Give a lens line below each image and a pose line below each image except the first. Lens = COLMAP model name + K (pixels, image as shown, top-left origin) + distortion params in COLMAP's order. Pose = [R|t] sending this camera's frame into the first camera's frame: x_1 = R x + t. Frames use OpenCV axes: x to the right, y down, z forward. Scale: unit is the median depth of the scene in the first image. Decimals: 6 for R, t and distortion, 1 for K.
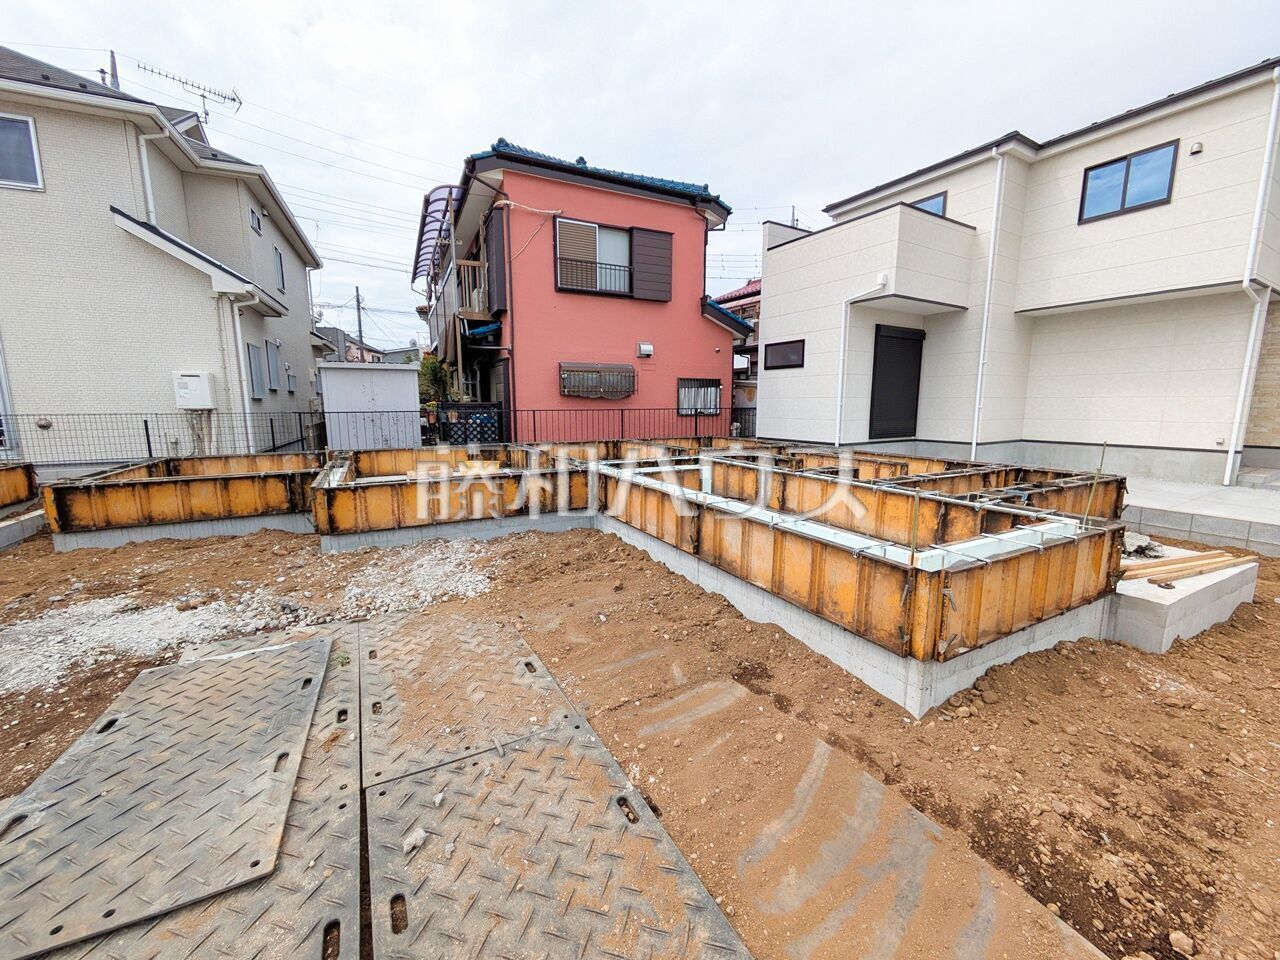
lens RADIAL K [[505.6, 0, 650.0], [0, 505.6, 475.4], [0, 0, 1]] dist [-0.002527, 0.002439]
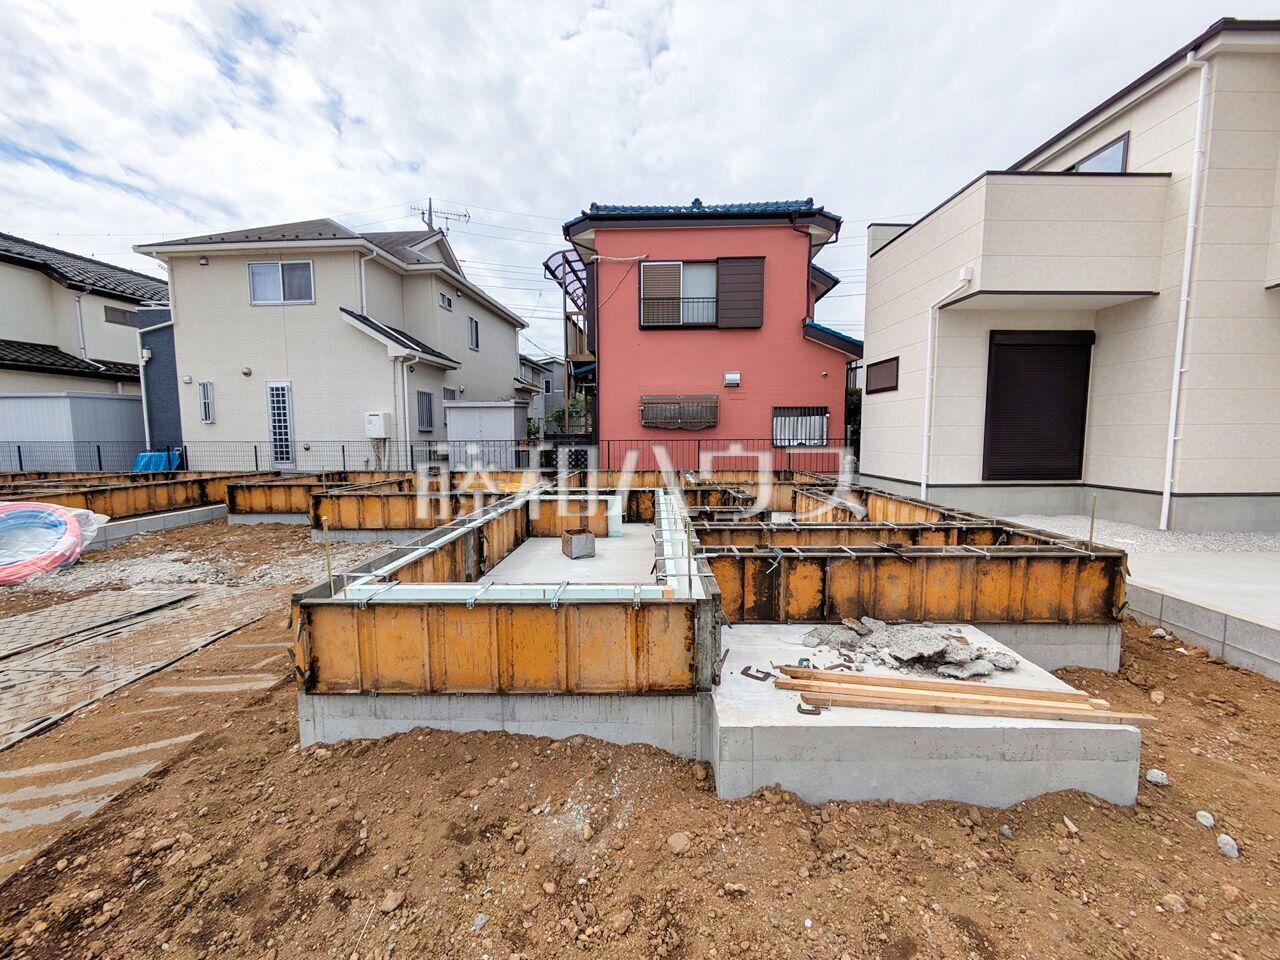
lens RADIAL K [[505.6, 0, 642.5], [0, 505.6, 476.1], [0, 0, 1]] dist [-0.002527, 0.002439]
pose [[0.874172, 0.039320, -0.484022, 0.354956], [-0.067814, 0.996835, -0.041498, -0.012568], [0.480858, 0.069100, 0.874071, 0.093847]]
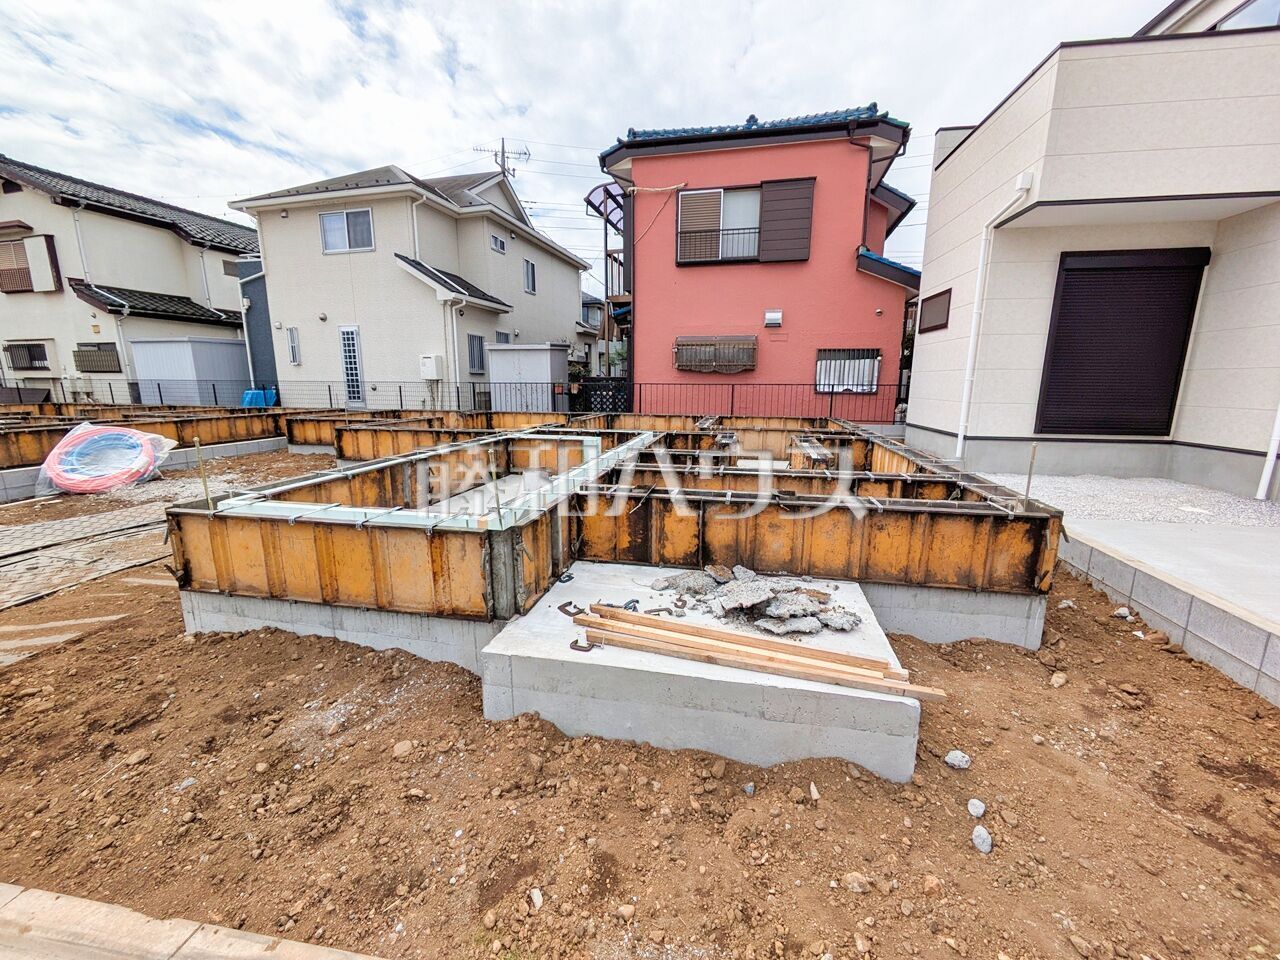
lens RADIAL K [[505.6, 0, 647.5], [0, 505.6, 475.4], [0, 0, 1]] dist [-0.002527, 0.002439]
pose [[0.770357, 0.123087, -0.625619, 0.466945], [-0.098805, 0.992383, 0.073583, -0.016551], [0.629911, 0.005129, 0.776650, 0.179553]]
